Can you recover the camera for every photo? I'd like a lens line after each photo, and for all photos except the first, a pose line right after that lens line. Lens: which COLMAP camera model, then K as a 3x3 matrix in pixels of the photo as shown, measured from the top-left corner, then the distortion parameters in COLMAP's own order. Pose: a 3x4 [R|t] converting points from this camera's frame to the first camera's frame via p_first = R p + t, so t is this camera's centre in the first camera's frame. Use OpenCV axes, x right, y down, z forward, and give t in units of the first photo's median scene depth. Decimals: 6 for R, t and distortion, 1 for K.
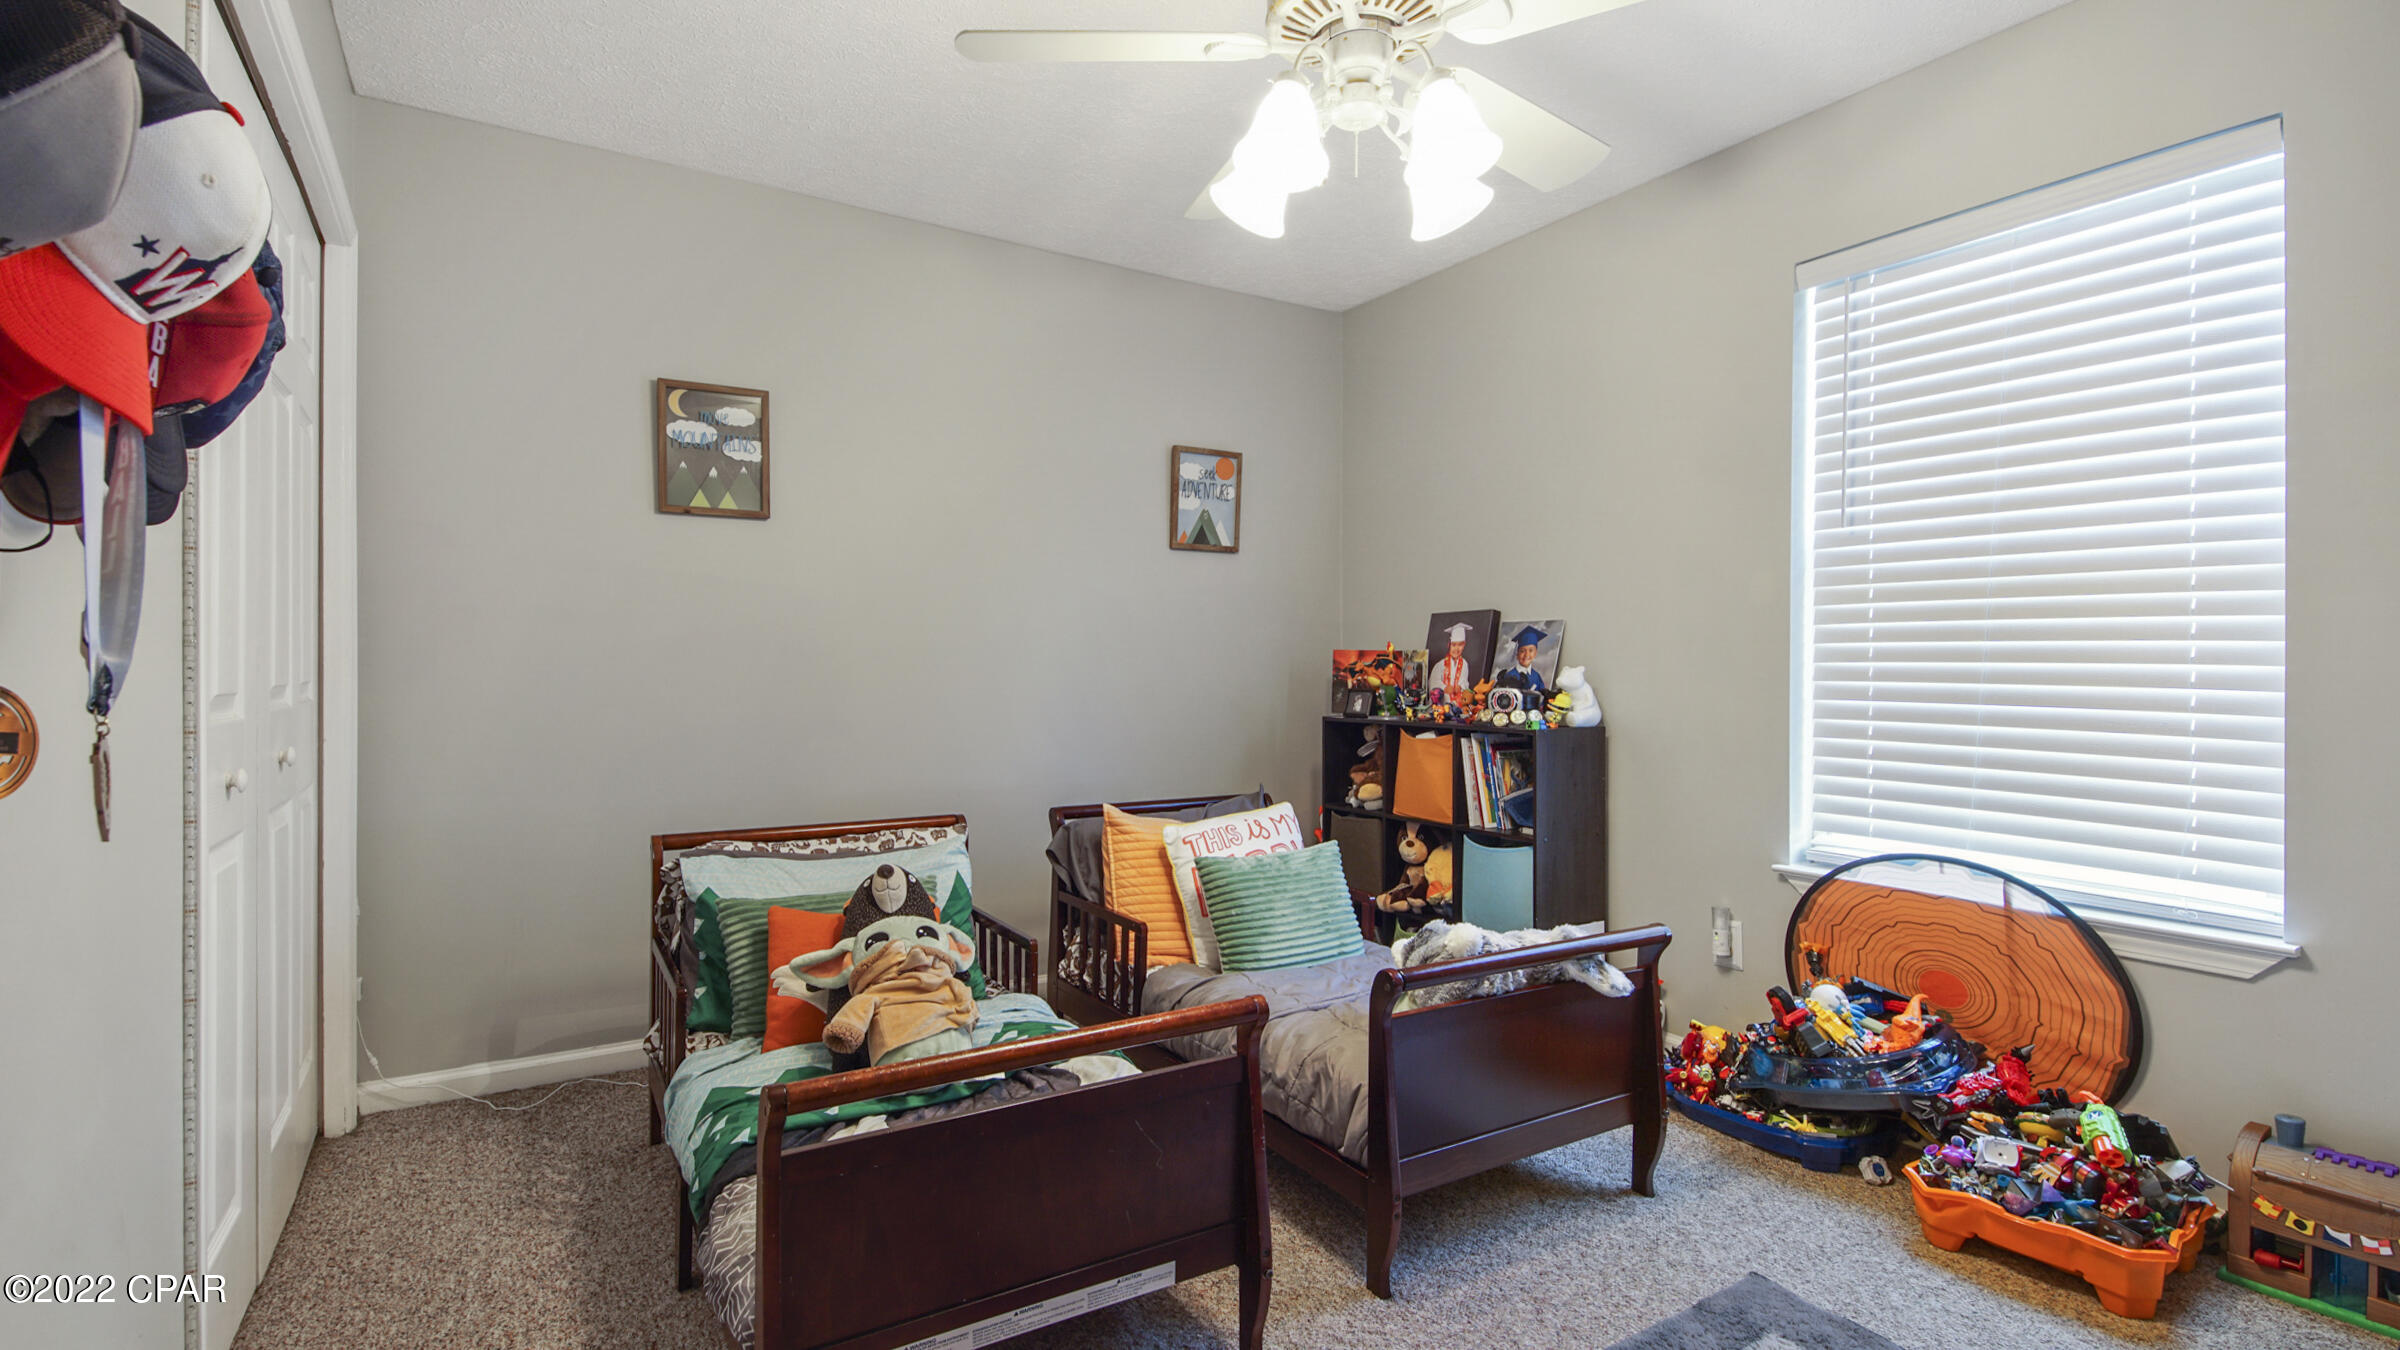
lens RADIAL K [[1084.5, 0, 1181.1], [0, 1084.5, 665.2], [0, 0, 1]] dist [0.018300, -0.016043]
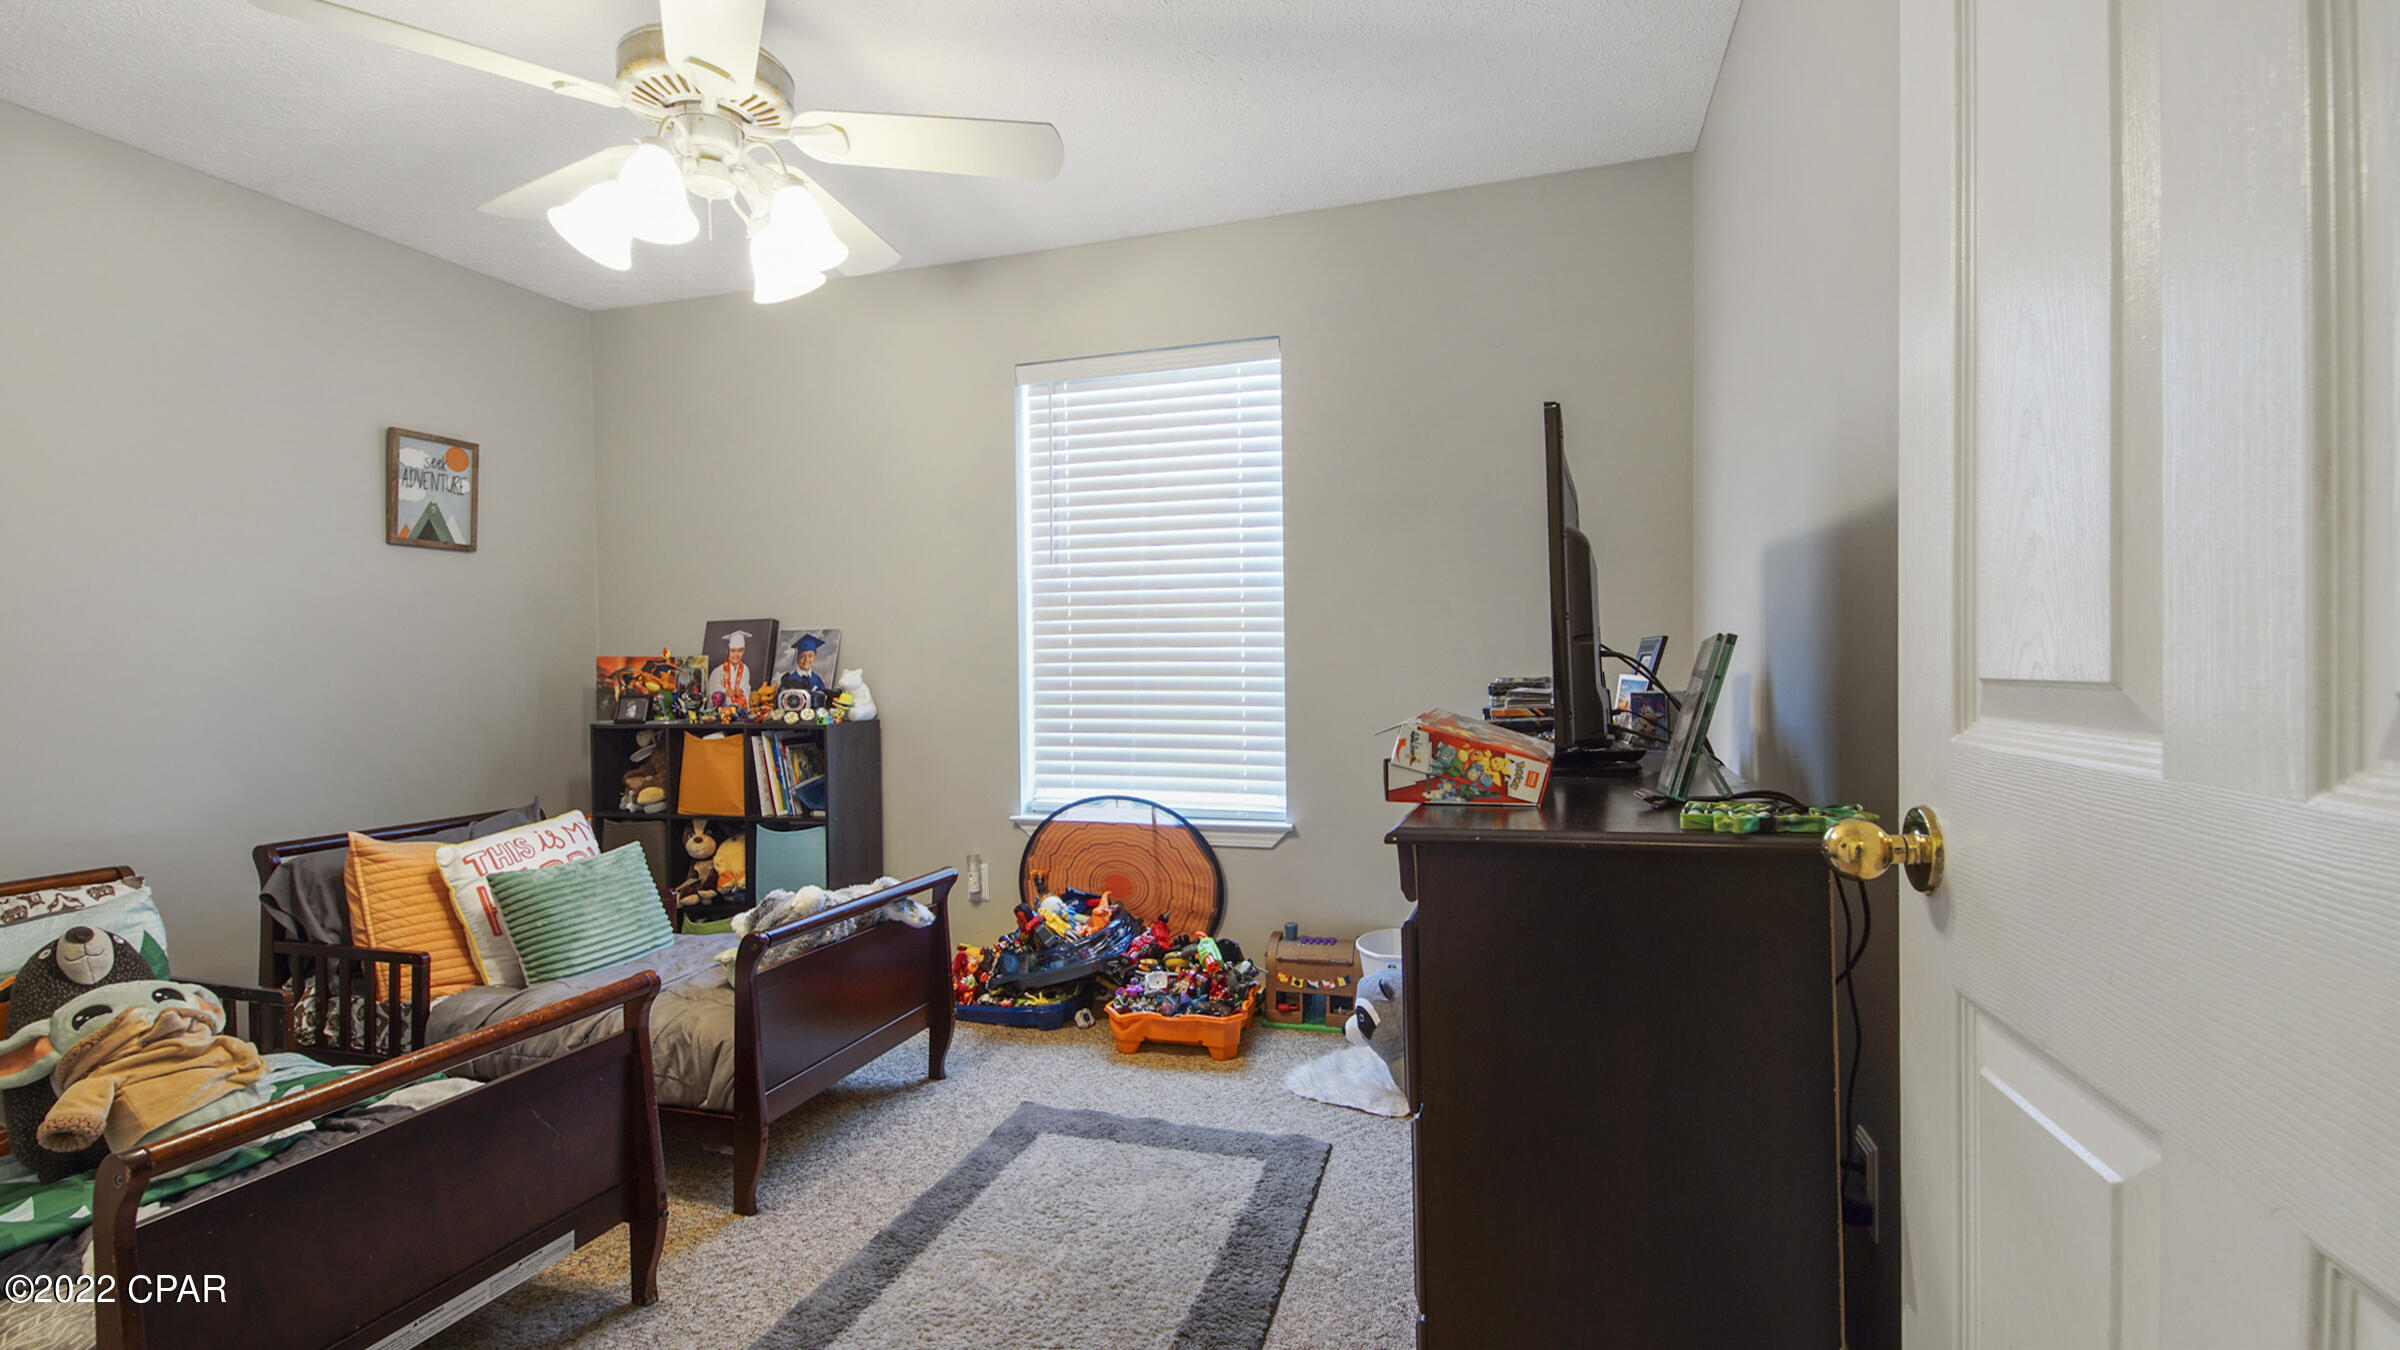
lens RADIAL K [[985.5, 0, 1200.0], [0, 985.5, 675.0], [0, 0, 1]] dist [-0.044712, -0.000283]
pose [[0.750371, -0.019286, 0.660736, -0.089930], [0.014775, 0.999814, 0.012404, -0.000438], [-0.660852, 0.000455, 0.750516, -0.064102]]
